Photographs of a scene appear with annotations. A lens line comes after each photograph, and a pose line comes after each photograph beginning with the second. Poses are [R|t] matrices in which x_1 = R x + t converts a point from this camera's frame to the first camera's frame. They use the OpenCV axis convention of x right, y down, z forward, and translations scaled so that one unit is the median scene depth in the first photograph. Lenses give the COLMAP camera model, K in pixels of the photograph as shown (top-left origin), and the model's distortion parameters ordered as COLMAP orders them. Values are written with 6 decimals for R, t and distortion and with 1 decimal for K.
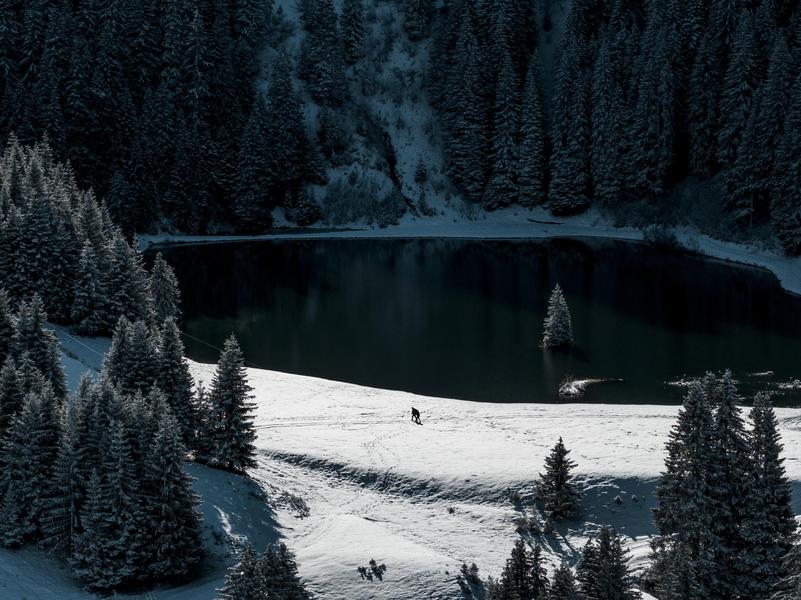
lens RADIAL K [[3865.4, 0, 400.5], [0, 3865.4, 300.0], [0, 0, 1]] dist [0.216690, -2.806741]
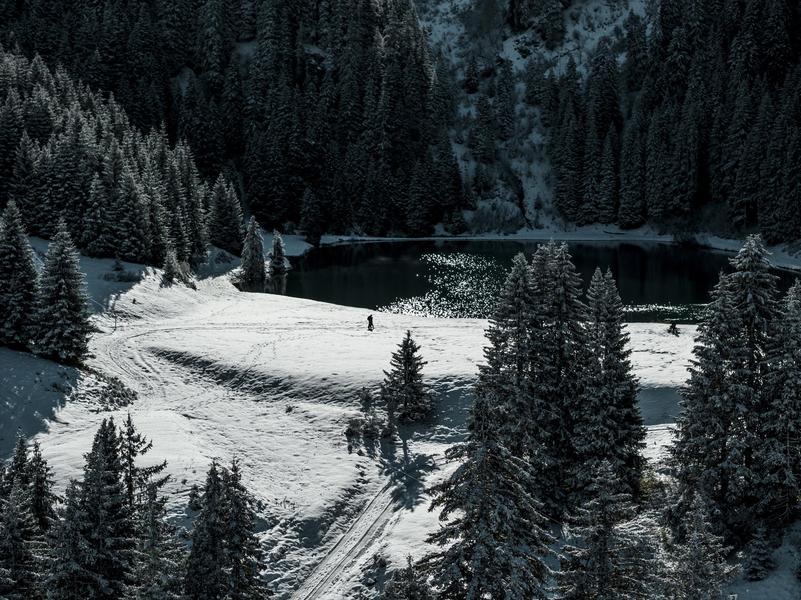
lens RADIAL K [[1601.8, 0, 400.0], [0, 1601.8, 329.2], [0, 0, 1]] dist [-0.197918, 1.397859]
pose [[0.985422, 0.013019, -0.169629, 0.063217], [-0.014126, 0.999886, -0.005318, 0.022683], [0.169540, 0.007637, 0.985494, 0.385776]]
